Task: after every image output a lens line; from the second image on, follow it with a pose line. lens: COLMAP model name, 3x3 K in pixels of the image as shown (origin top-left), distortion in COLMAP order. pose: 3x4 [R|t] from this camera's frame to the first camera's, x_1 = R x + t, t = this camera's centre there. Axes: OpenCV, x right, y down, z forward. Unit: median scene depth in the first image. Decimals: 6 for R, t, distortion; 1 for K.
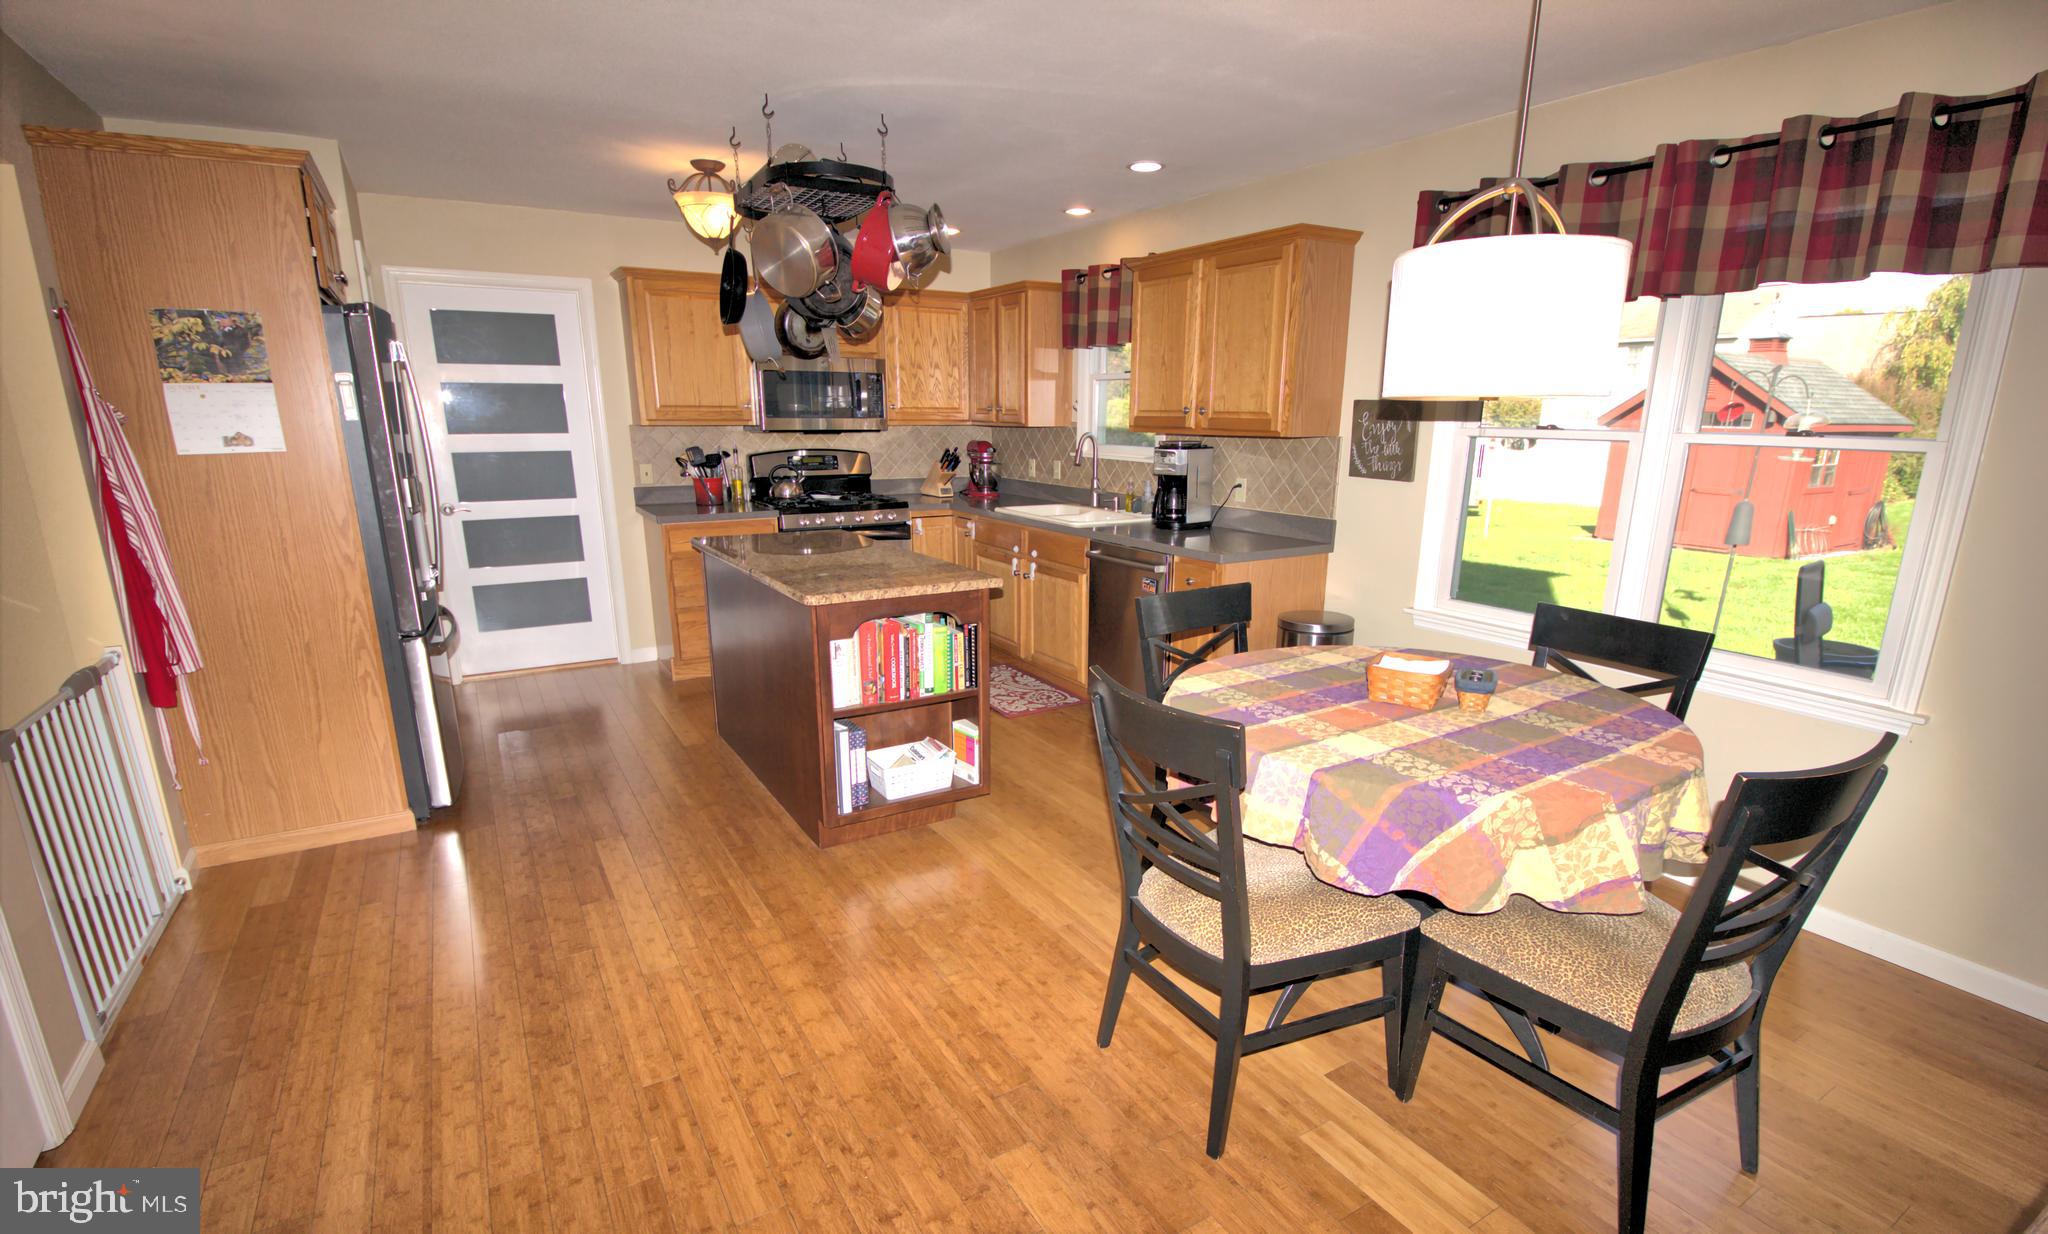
lens RADIAL K [[953.1, 0, 1061.0], [0, 953.1, 679.1], [0, 0, 1]] dist [-0.007281, -0.008839]
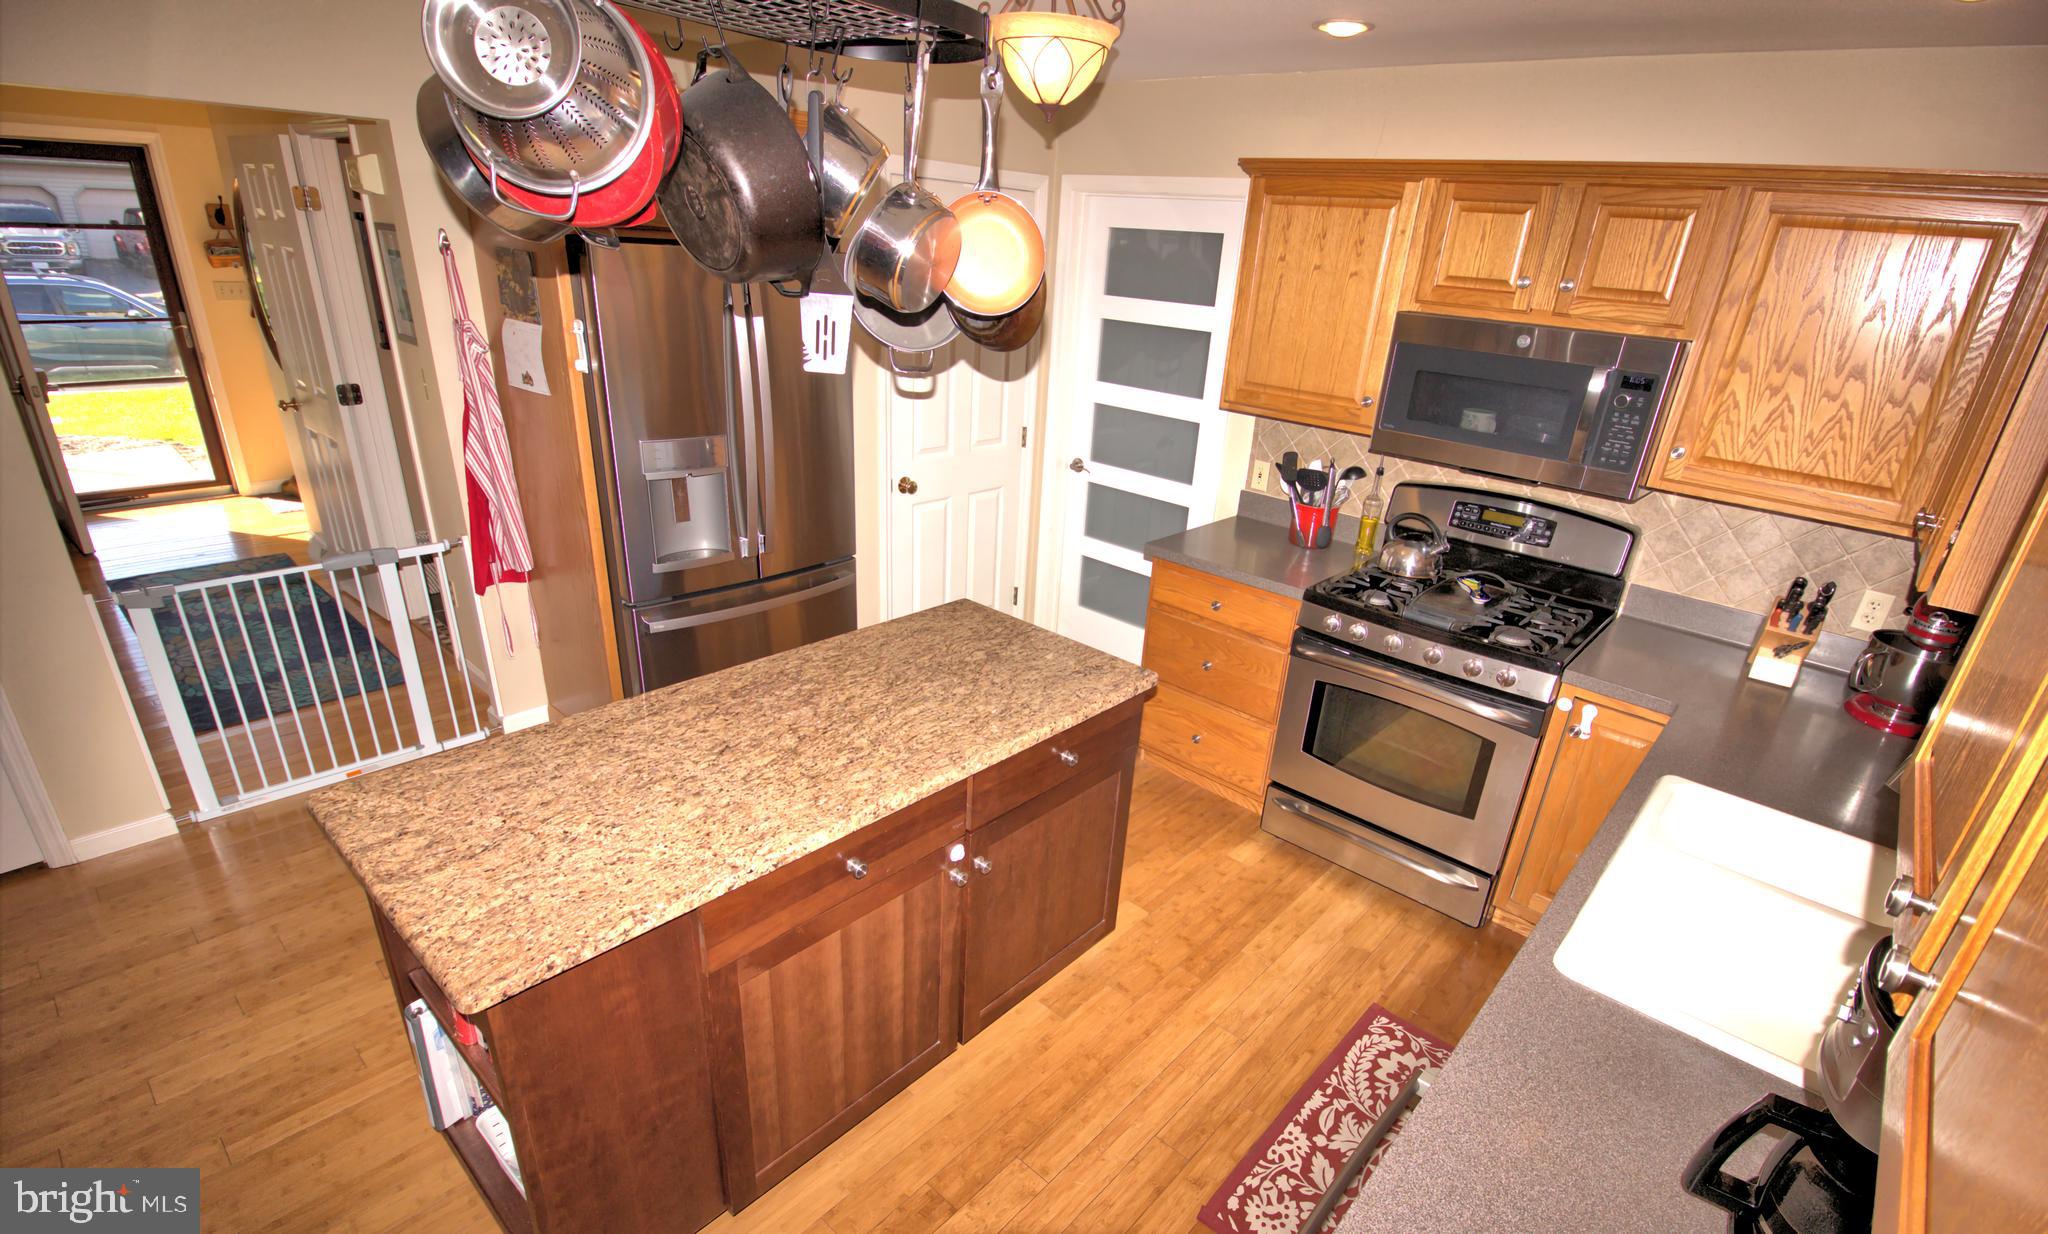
lens RADIAL K [[953.1, 0, 1048.5], [0, 953.1, 673.7], [0, 0, 1]] dist [-0.007281, -0.008839]
pose [[0.274408, 0.404781, -0.872269, 0.239734], [-0.322368, 0.893322, 0.313137, -0.350520], [0.905969, 0.195264, 0.375623, 0.876455]]
